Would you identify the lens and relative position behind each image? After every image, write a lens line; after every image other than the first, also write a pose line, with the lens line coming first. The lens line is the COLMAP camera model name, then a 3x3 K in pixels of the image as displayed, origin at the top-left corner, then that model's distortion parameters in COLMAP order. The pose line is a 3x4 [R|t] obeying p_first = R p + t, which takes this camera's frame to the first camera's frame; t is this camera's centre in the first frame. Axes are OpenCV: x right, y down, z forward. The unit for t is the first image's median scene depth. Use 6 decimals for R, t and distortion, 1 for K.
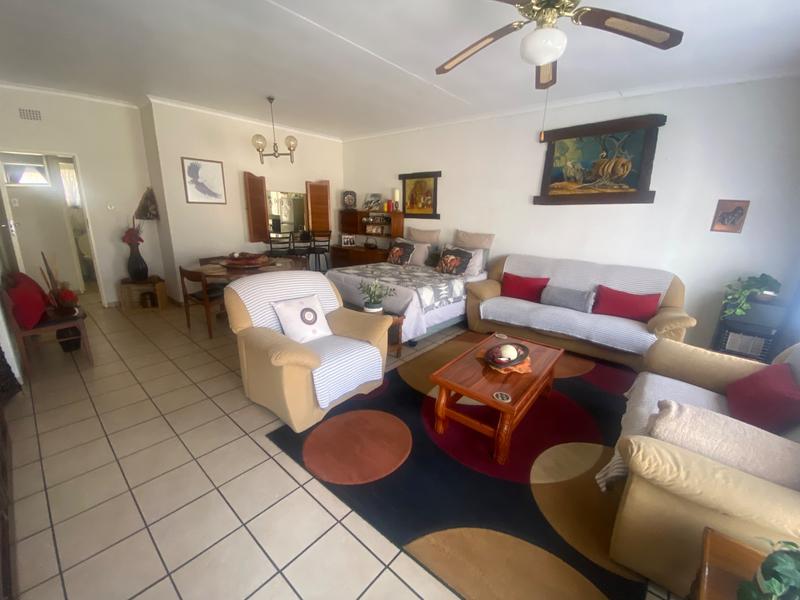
lens RADIAL K [[323.1, 0, 400.0], [0, 323.1, 300.0], [0, 0, 1]] dist [0.001452, -0.014175]
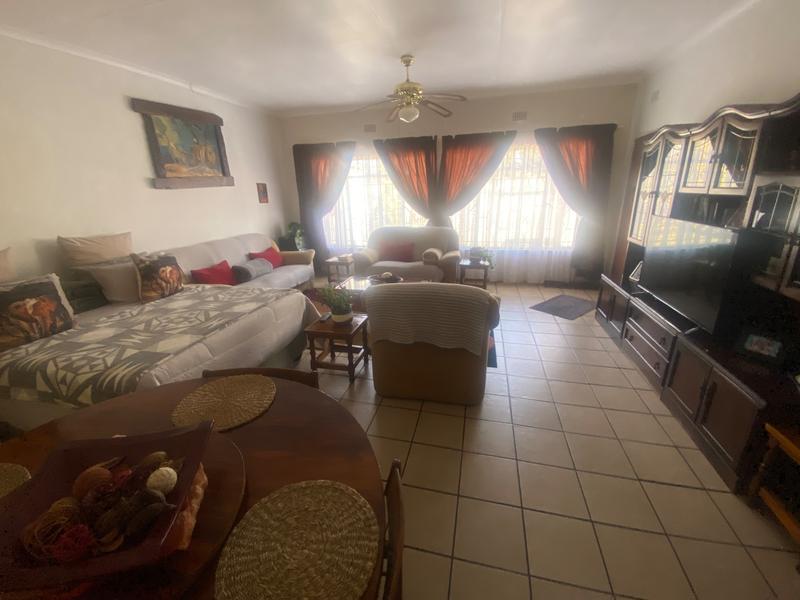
lens RADIAL K [[323.1, 0, 400.0], [0, 323.1, 300.0], [0, 0, 1]] dist [0.001452, -0.014175]
pose [[-0.438725, -0.303676, 0.845755, -0.709731], [0.251134, 0.862235, 0.439866, -0.278681], [-0.862817, 0.405378, -0.302020, 0.903371]]
